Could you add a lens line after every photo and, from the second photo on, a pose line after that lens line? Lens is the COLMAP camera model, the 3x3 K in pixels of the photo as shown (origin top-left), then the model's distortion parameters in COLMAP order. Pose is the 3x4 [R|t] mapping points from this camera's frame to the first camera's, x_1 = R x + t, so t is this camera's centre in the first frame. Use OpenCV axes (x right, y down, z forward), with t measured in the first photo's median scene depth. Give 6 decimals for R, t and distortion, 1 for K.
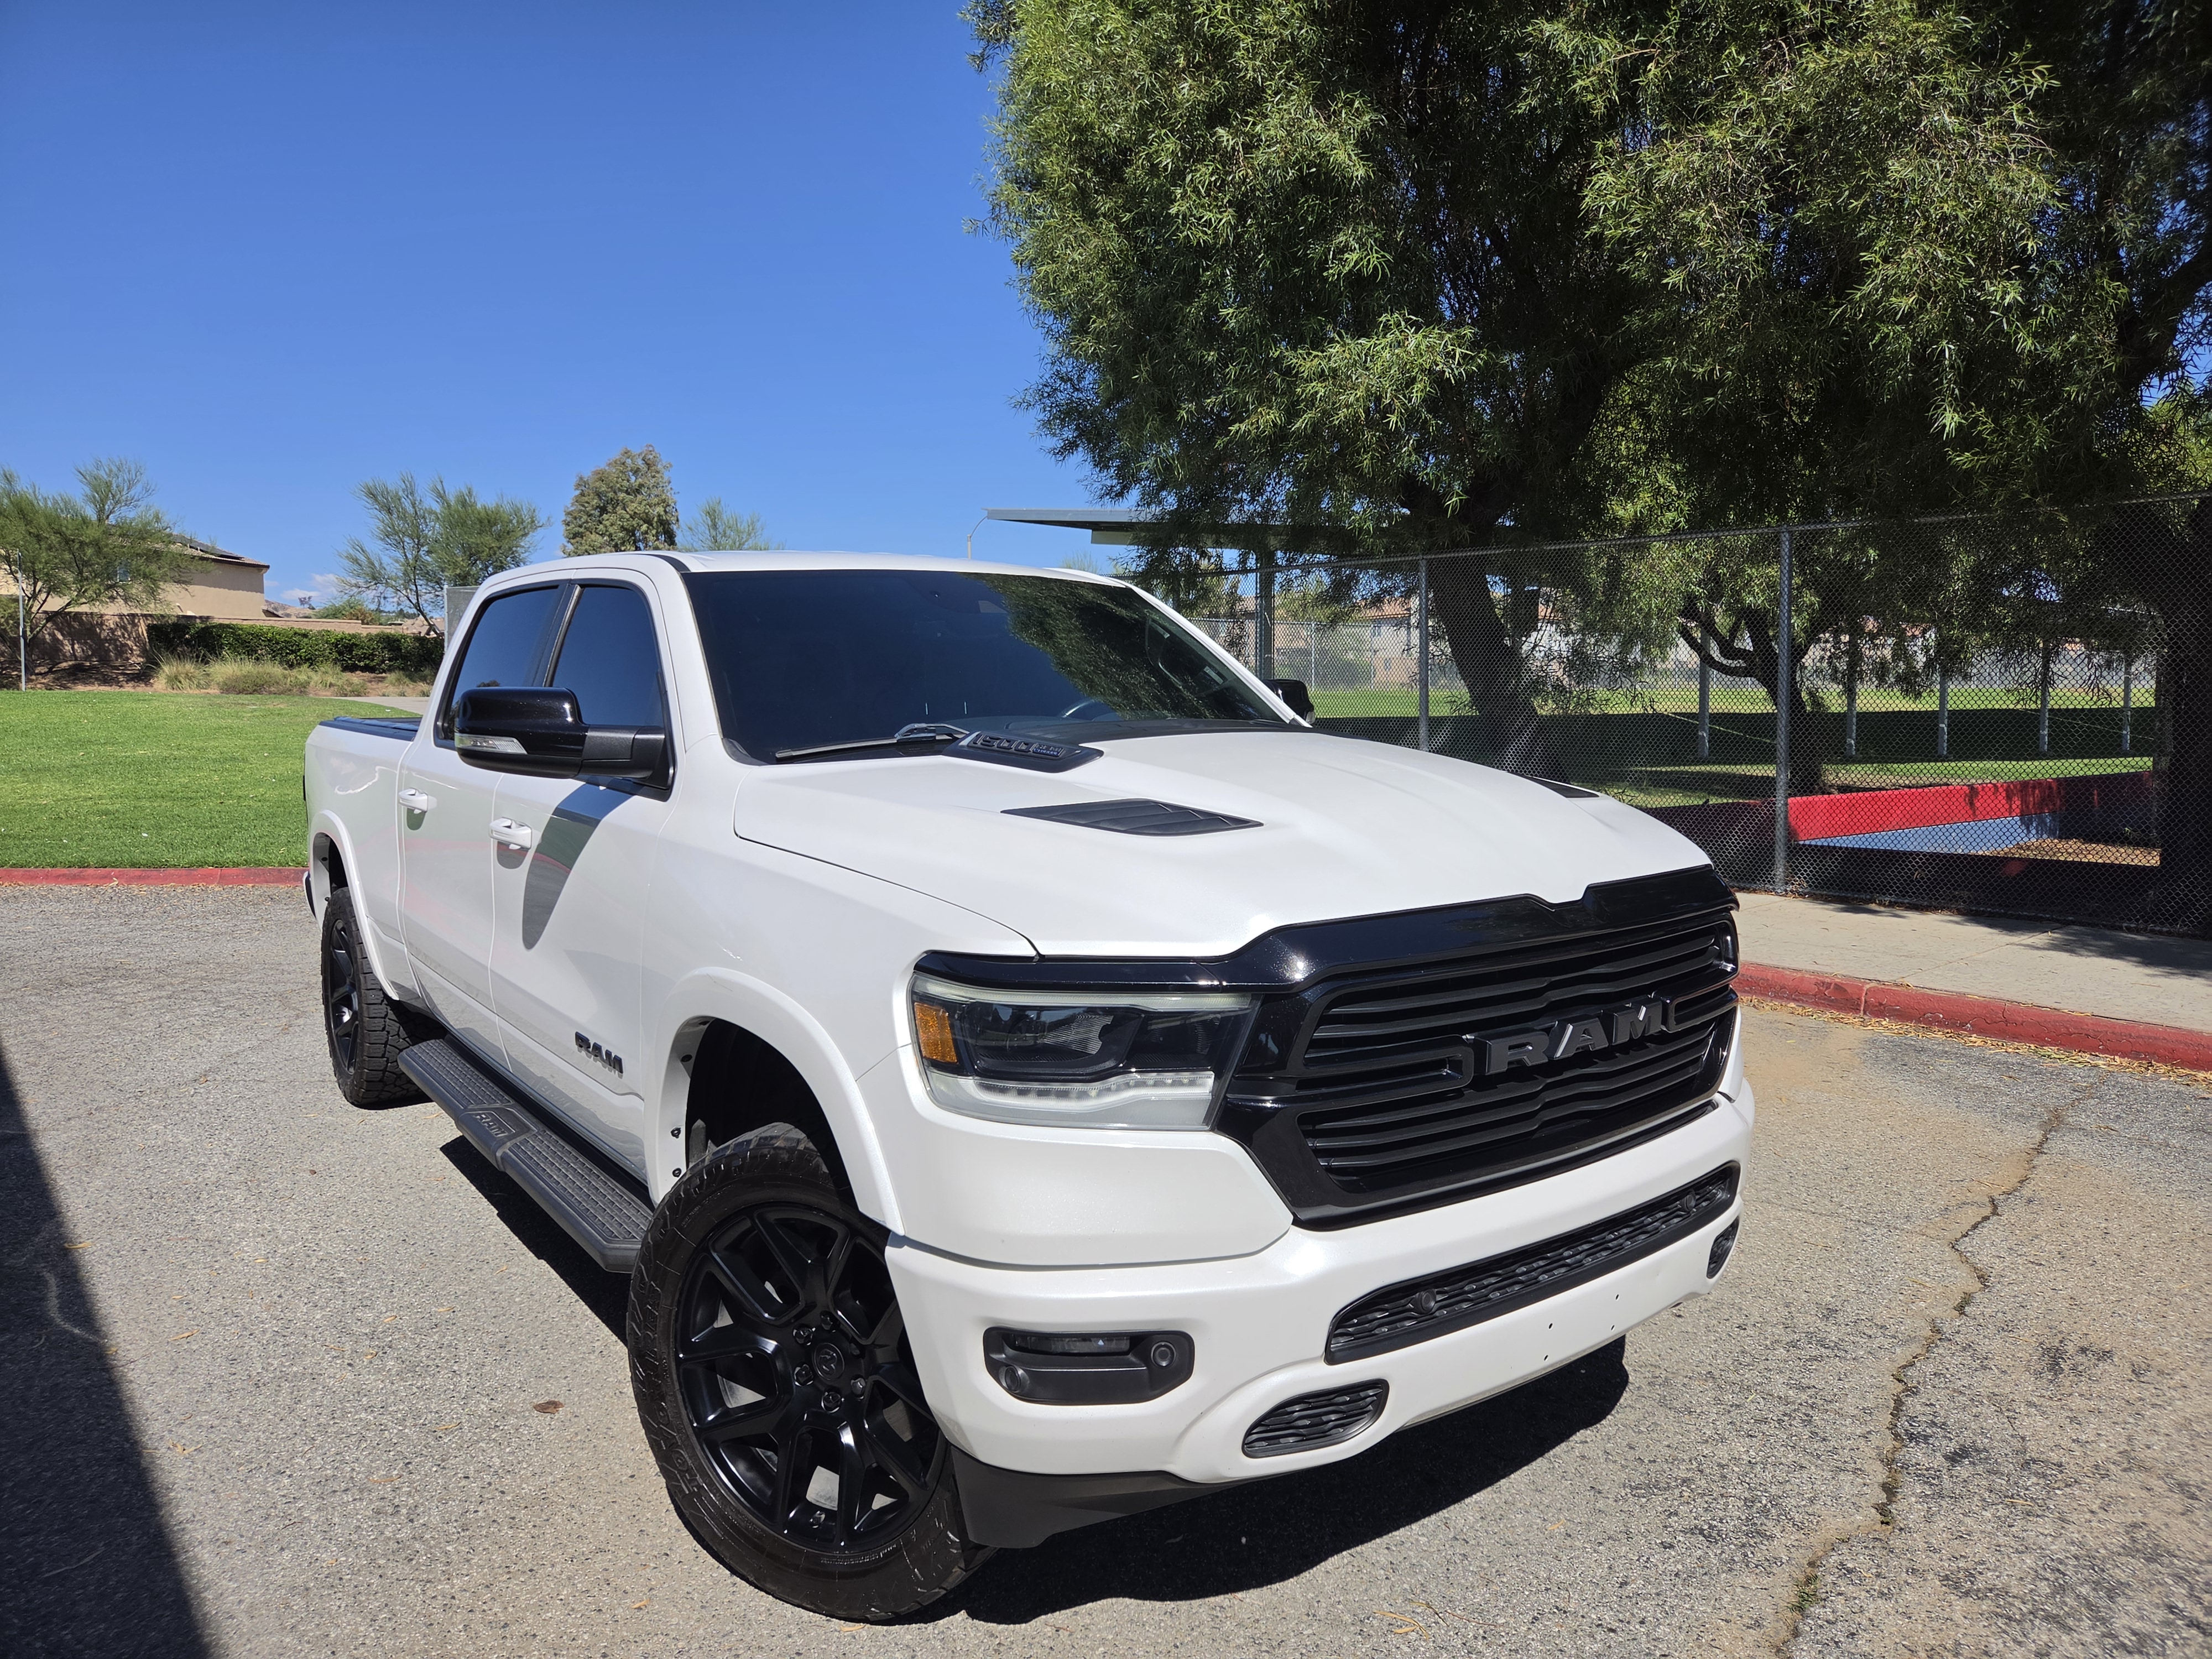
lens RADIAL K [[1480.2, 0, 1099.5], [0, 1480.2, 820.2], [0, 0, 1]] dist [0.029027, -0.001725]
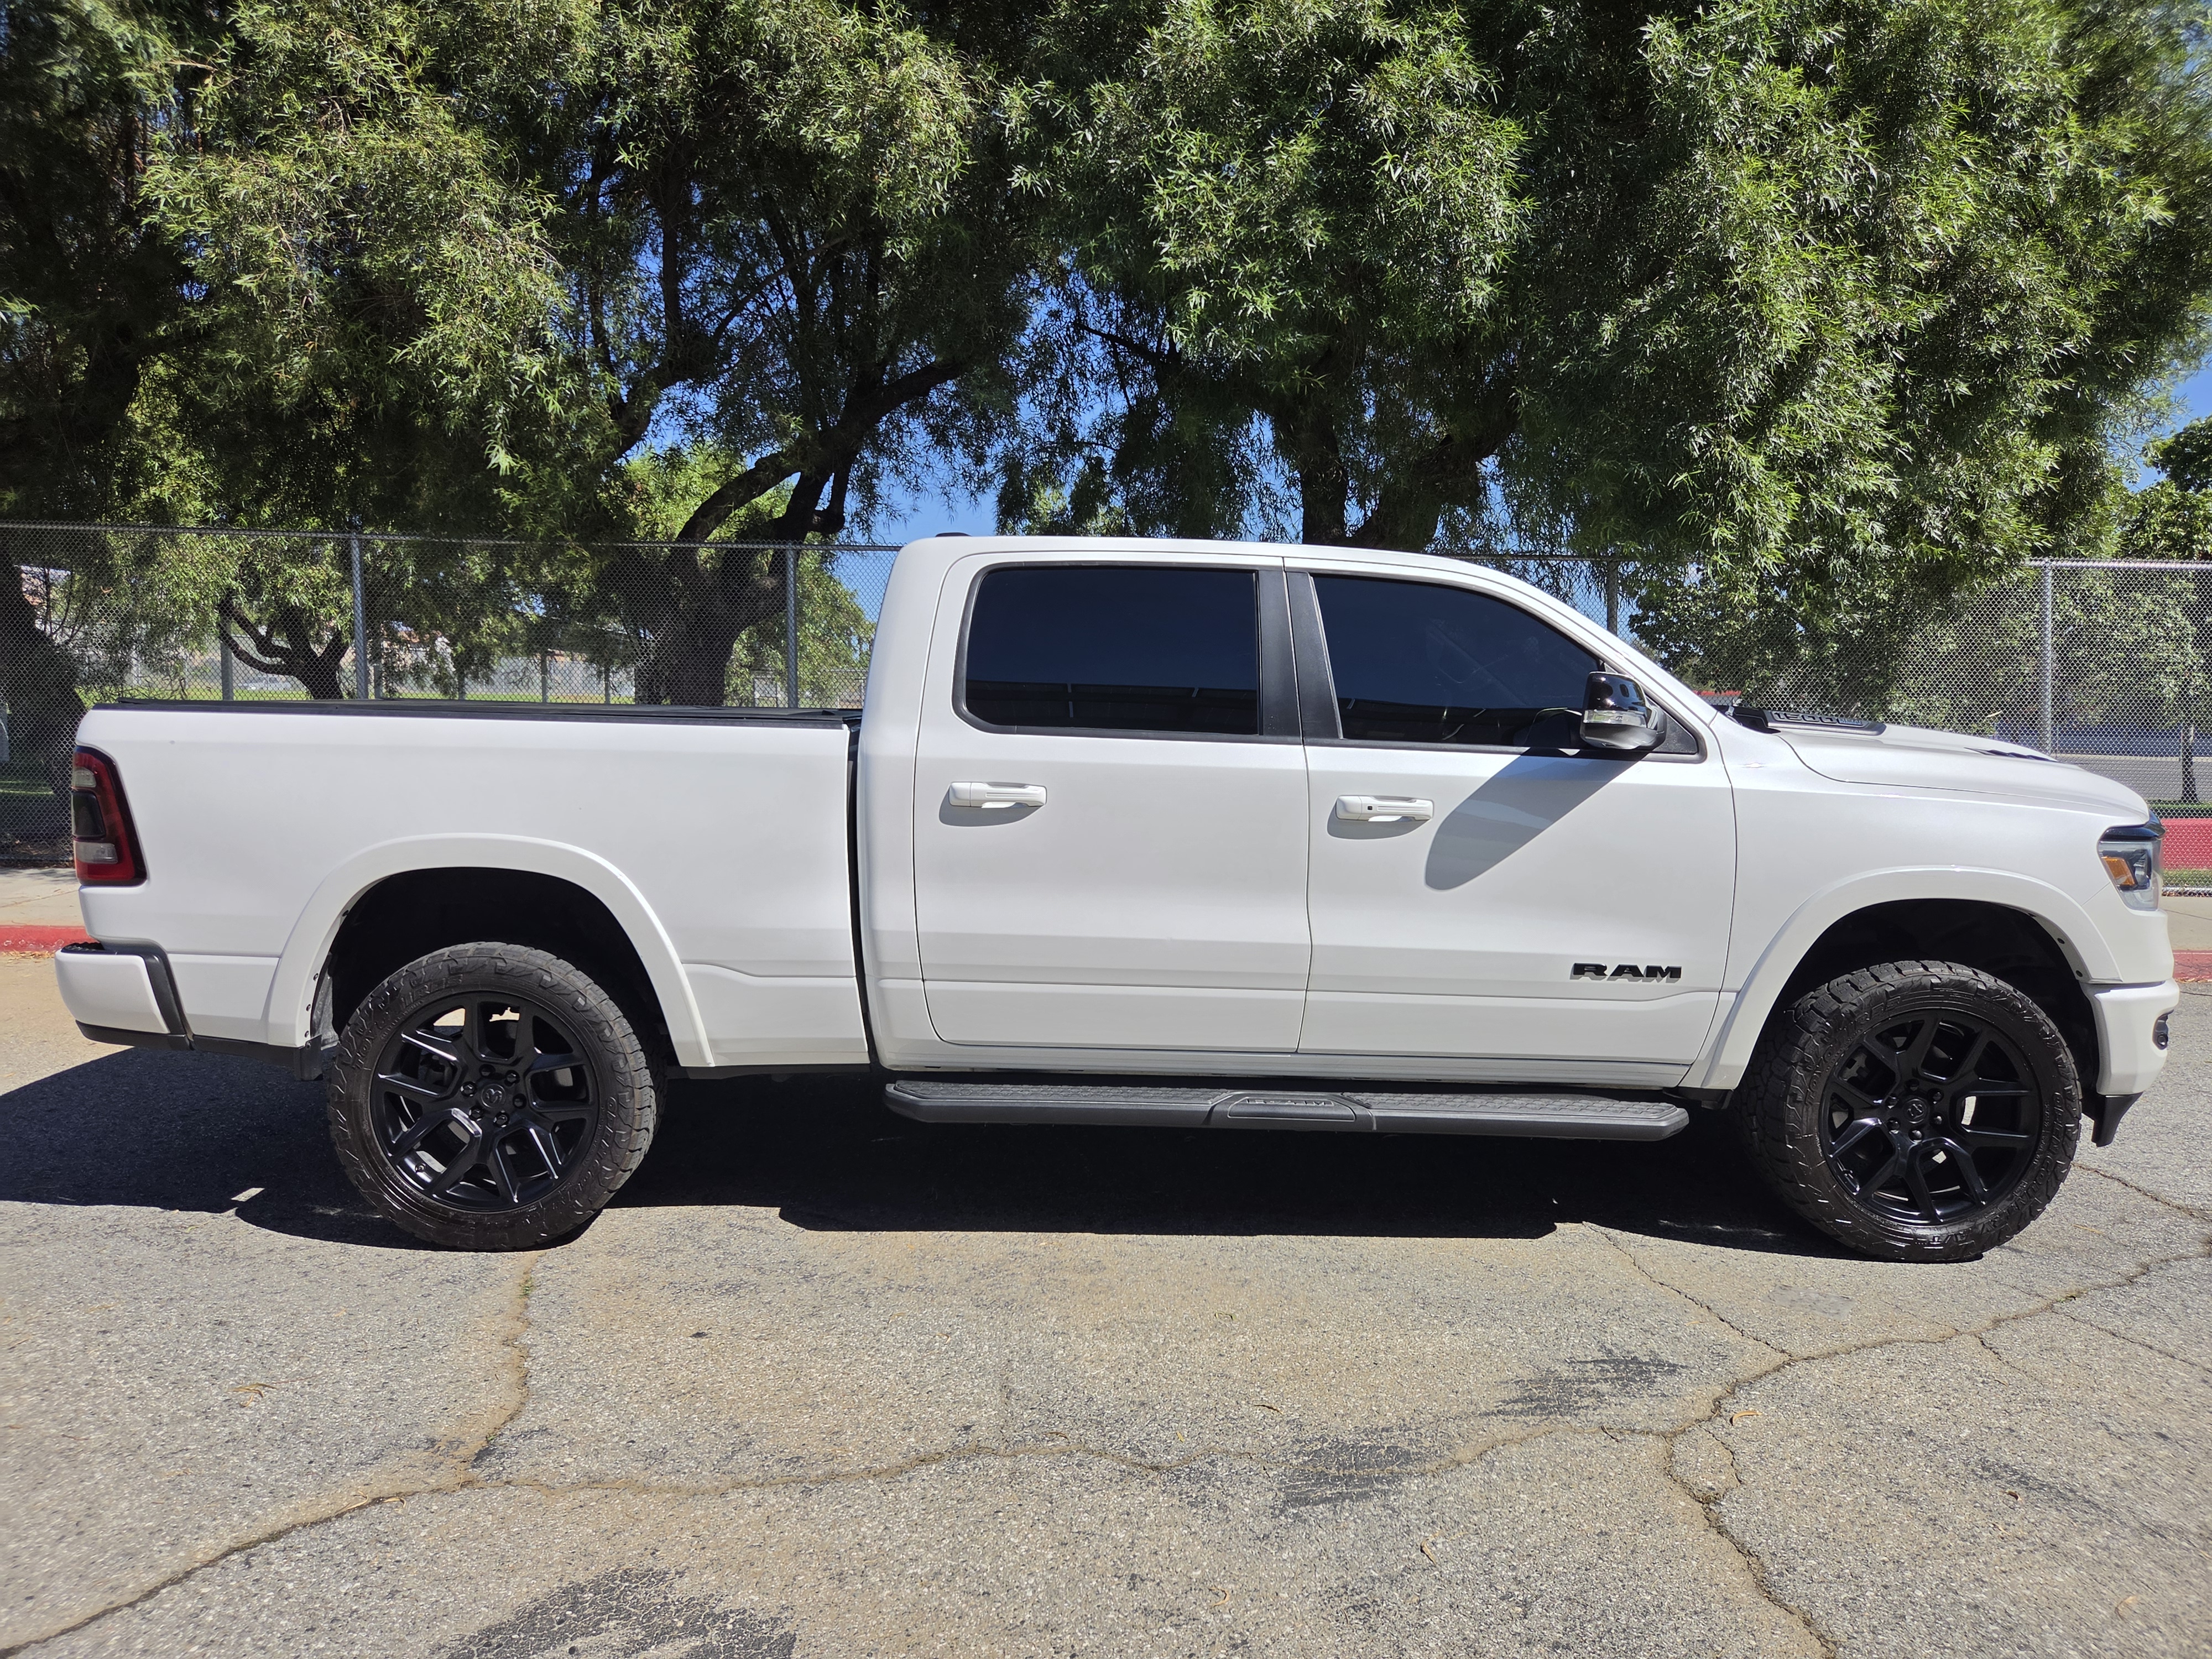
lens RADIAL K [[1480.2, 0, 1099.5], [0, 1480.2, 820.2], [0, 0, 1]] dist [0.029027, -0.001725]
pose [[0.610104, -0.053533, 0.790511, -0.109689], [0.056338, 0.998121, 0.024112, 0.021320], [-0.790316, 0.029825, 0.611973, -0.119553]]
